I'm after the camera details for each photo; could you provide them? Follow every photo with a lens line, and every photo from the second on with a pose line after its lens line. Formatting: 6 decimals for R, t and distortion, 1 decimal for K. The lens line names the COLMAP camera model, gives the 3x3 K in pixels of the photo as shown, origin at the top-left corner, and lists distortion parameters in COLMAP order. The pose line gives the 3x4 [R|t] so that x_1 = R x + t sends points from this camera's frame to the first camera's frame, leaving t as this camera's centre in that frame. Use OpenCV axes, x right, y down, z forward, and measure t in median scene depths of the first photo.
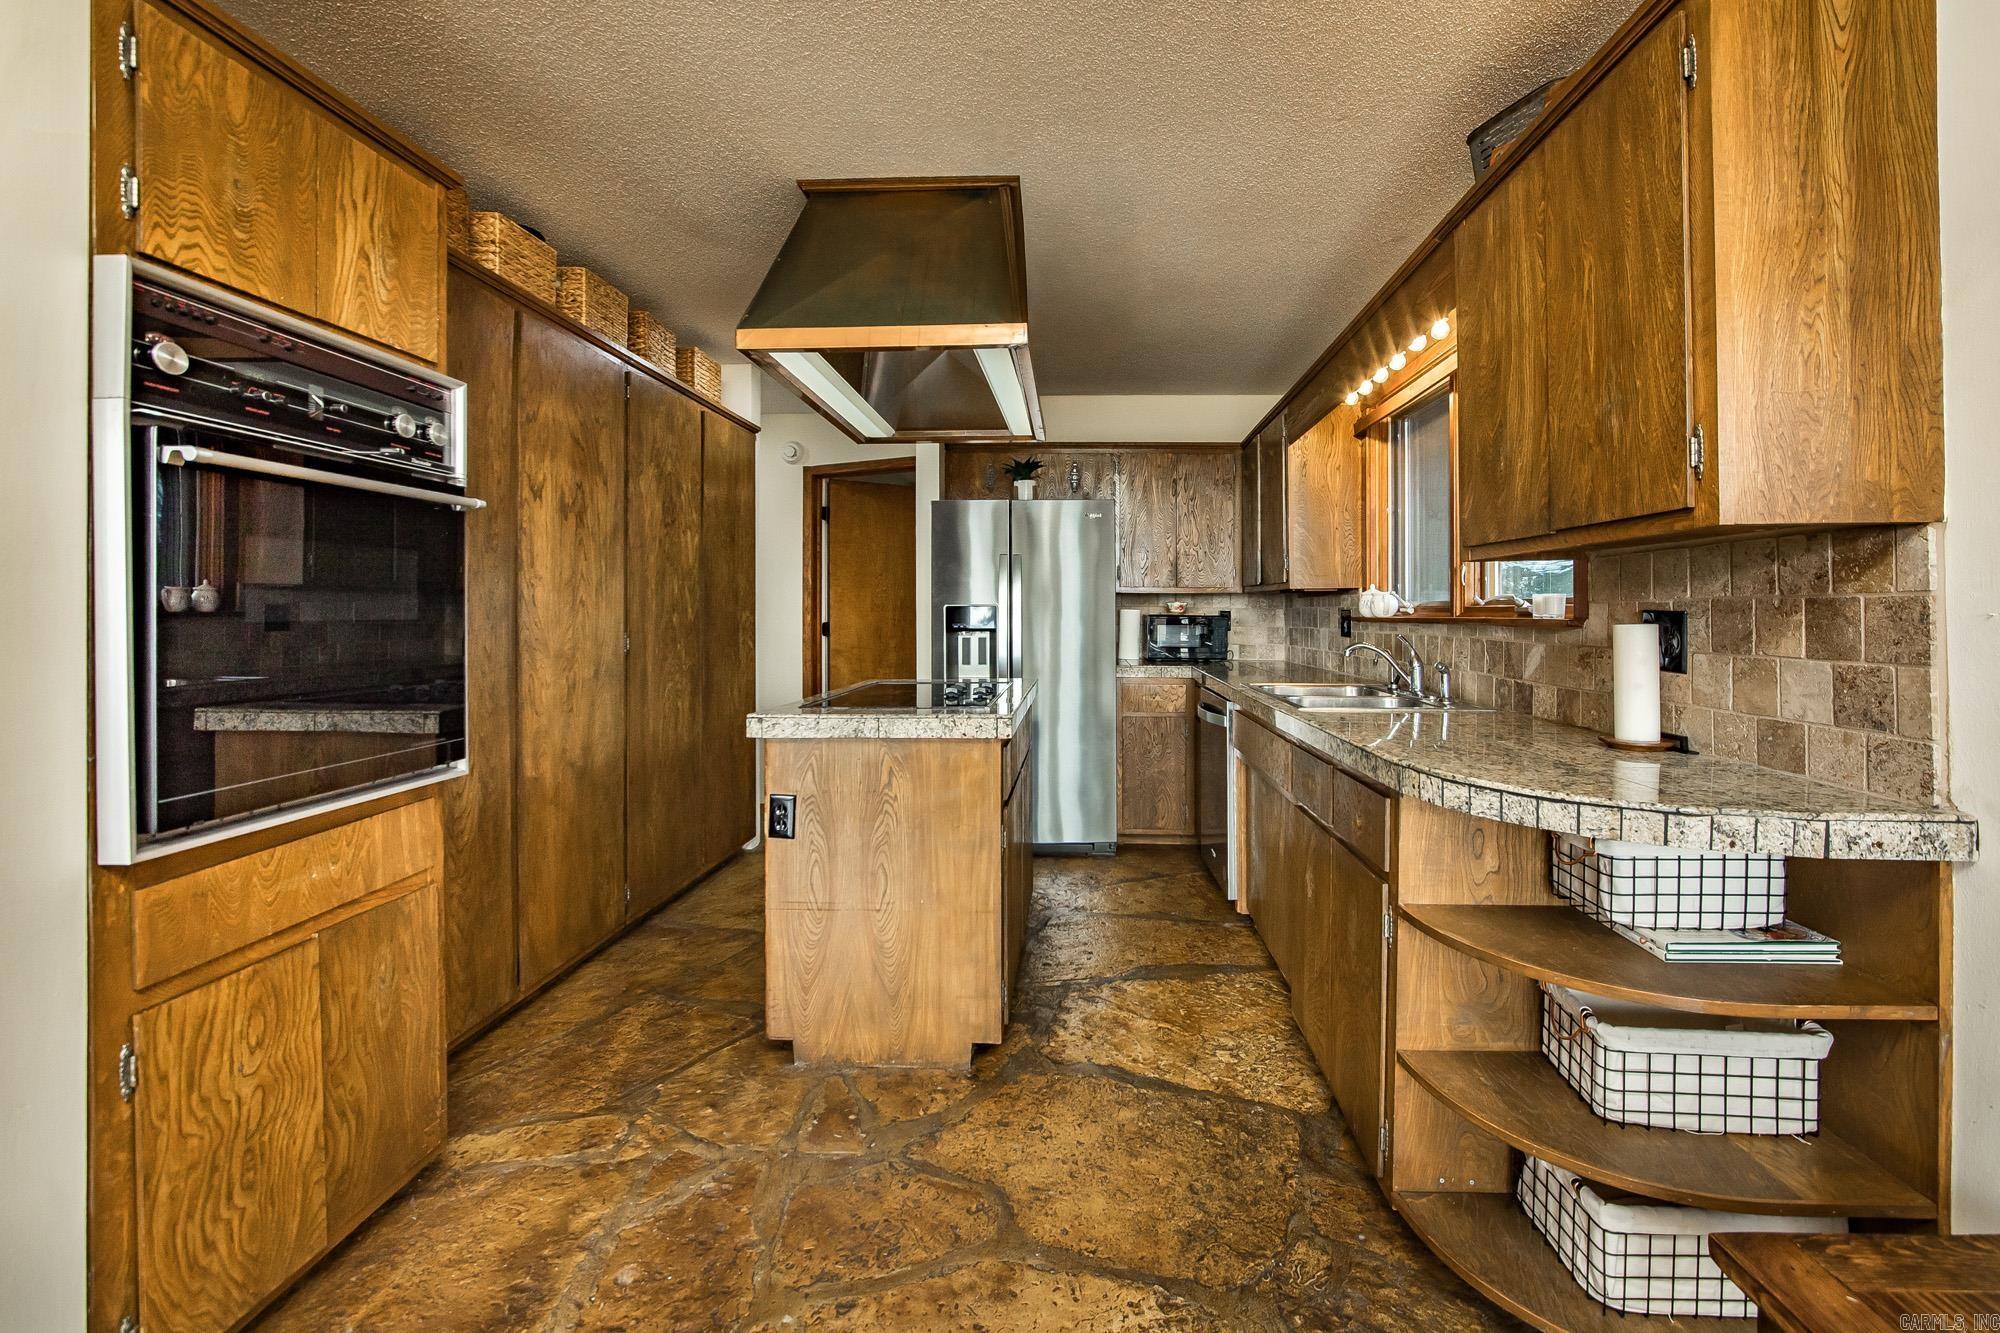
lens RADIAL K [[740.3, 0, 1003.3], [0, 740.3, 602.9], [0, 0, 1]] dist [-0.018720, 0.001024]
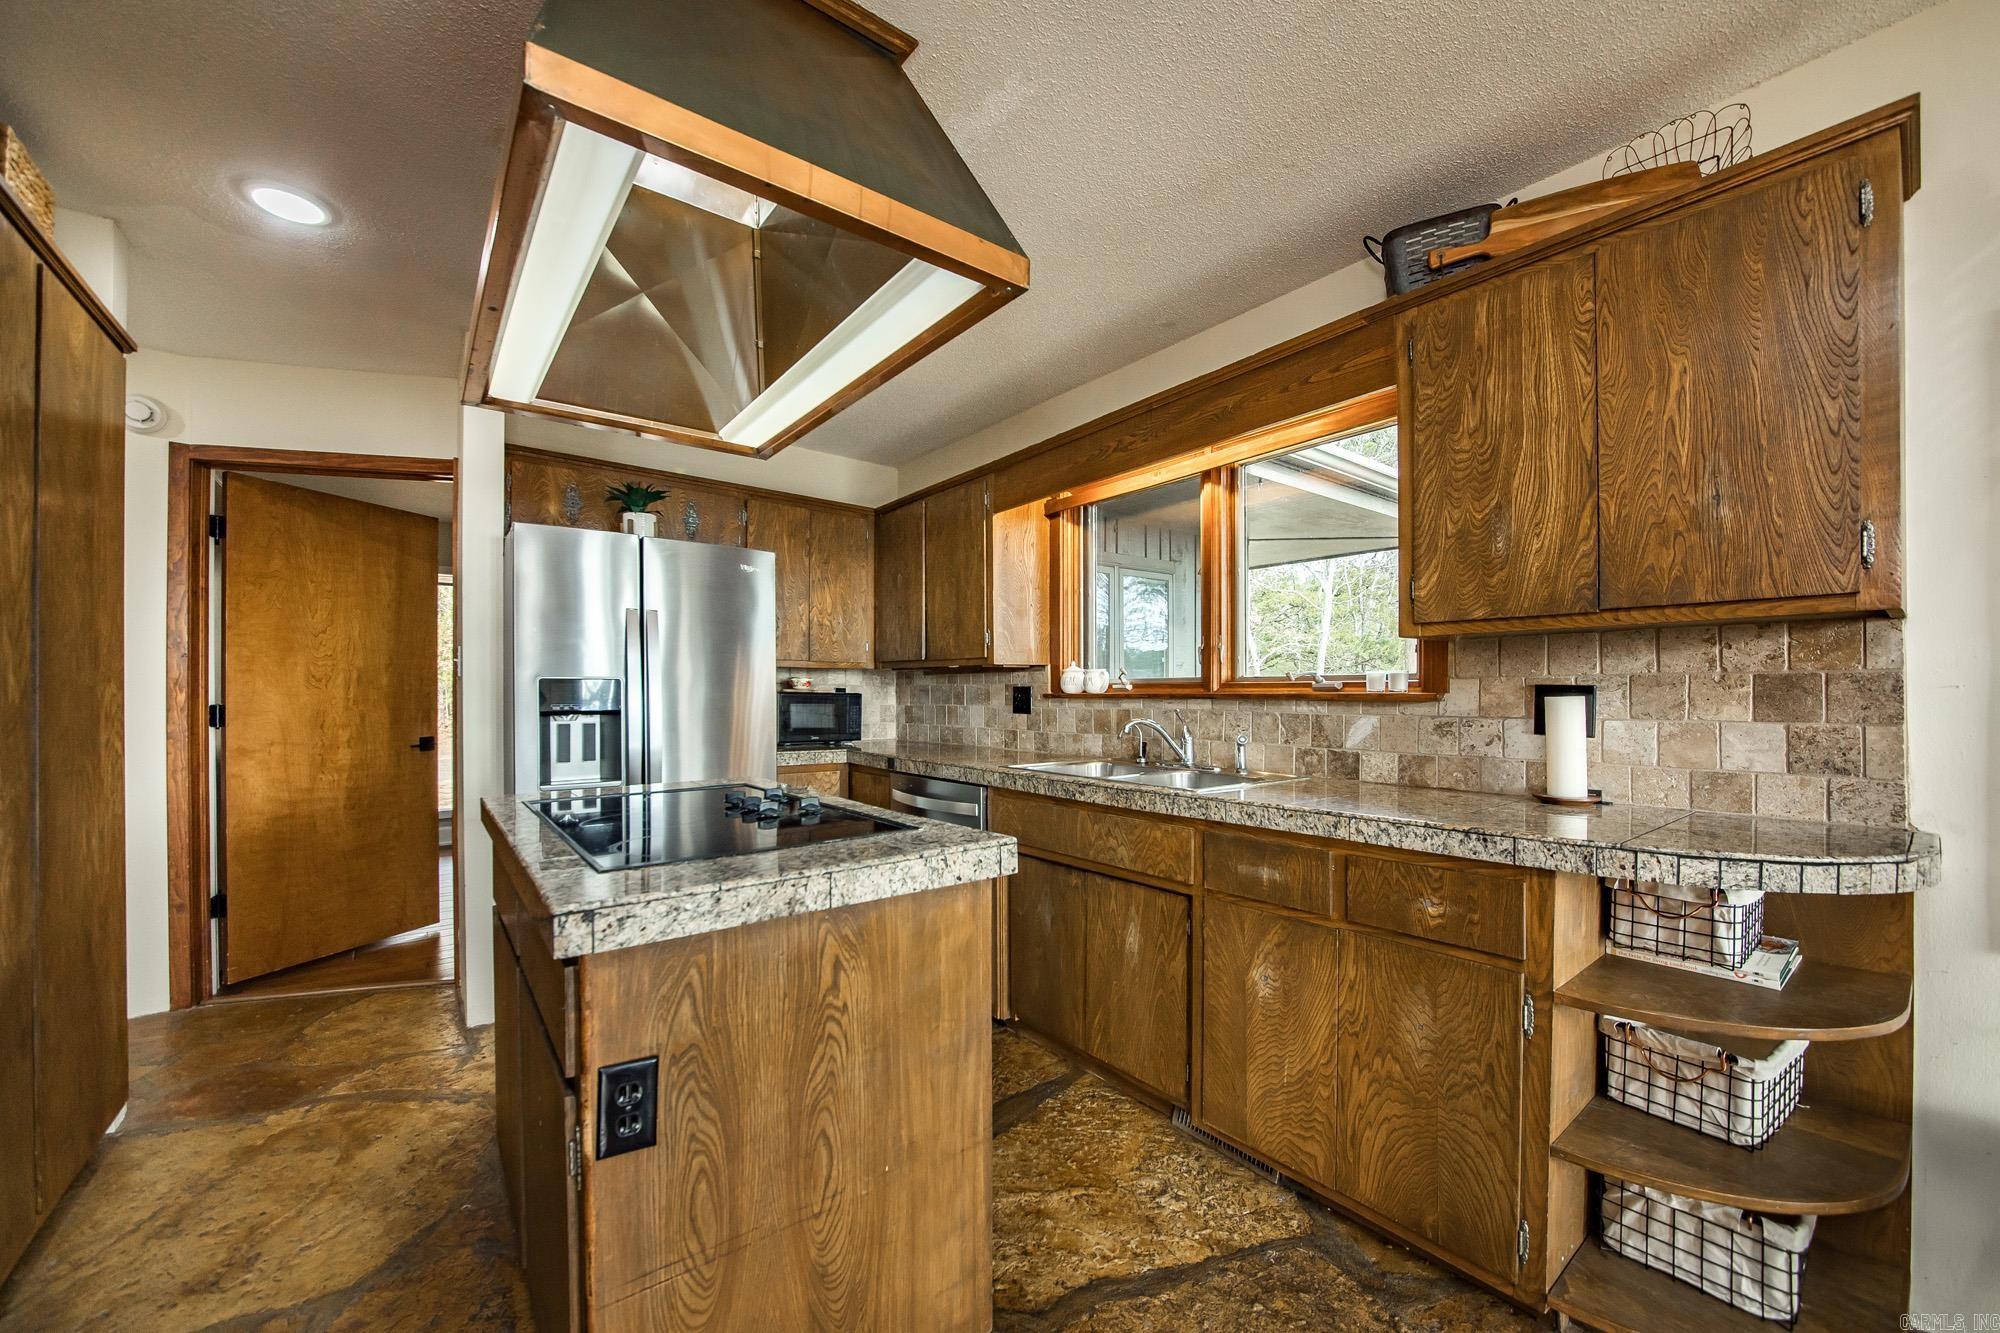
lens RADIAL K [[740.3, 0, 992.4], [0, 740.3, 686.2], [0, 0, 1]] dist [-0.018720, 0.001024]
pose [[0.779008, 0.004390, 0.626998, -0.417621], [-0.008473, 0.999958, 0.003526, 0.012161], [-0.626957, -0.008060, 0.779013, 0.486460]]
